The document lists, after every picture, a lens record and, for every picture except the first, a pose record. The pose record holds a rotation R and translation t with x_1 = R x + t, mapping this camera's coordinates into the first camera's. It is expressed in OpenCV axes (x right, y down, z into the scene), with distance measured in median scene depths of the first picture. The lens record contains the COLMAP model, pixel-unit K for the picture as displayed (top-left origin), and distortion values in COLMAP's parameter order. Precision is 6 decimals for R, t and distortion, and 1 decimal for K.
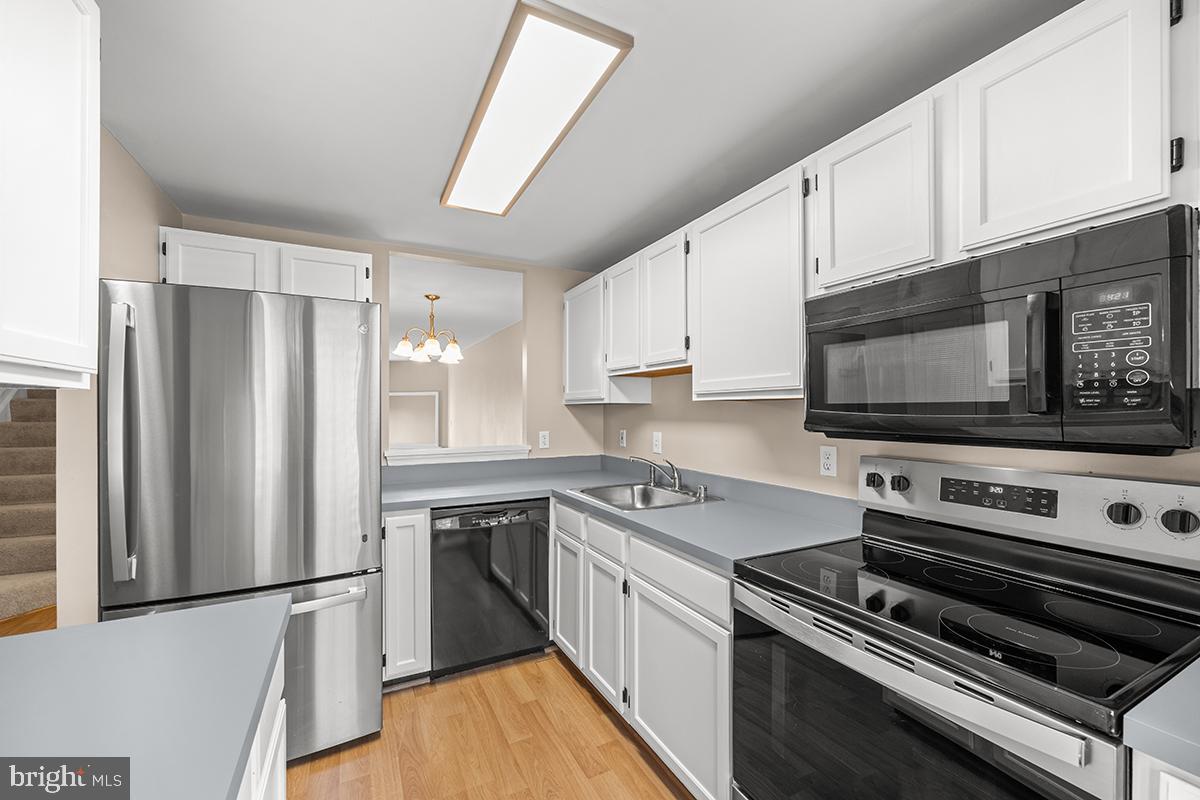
lens RADIAL K [[478.7, 0, 600.2], [0, 478.7, 407.2], [0, 0, 1]] dist [-0.001468, 0.001040]
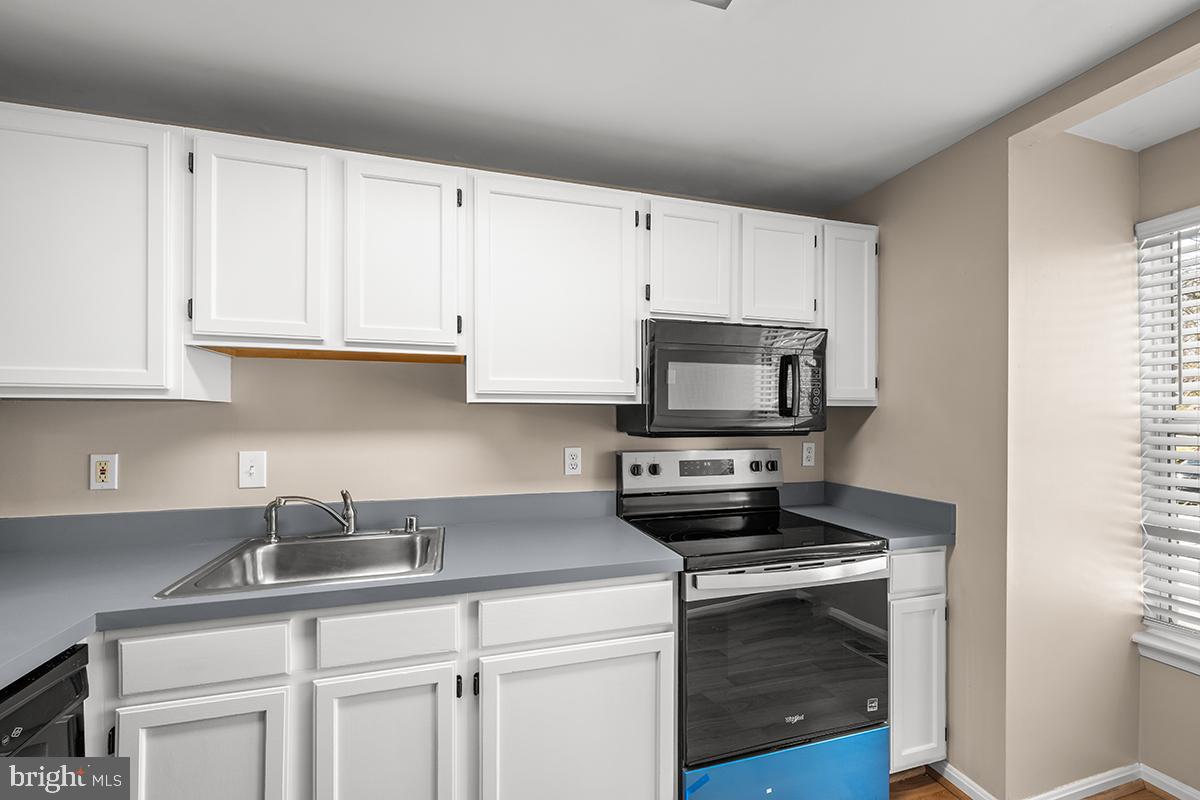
lens RADIAL K [[478.7, 0, 598.8], [0, 478.7, 410.3], [0, 0, 1]] dist [-0.001468, 0.001040]
pose [[0.184742, 0.008834, 0.982747, -0.529866], [-0.008616, 0.999936, -0.007369, 0.003295], [-0.982749, -0.007106, 0.184806, 0.663595]]
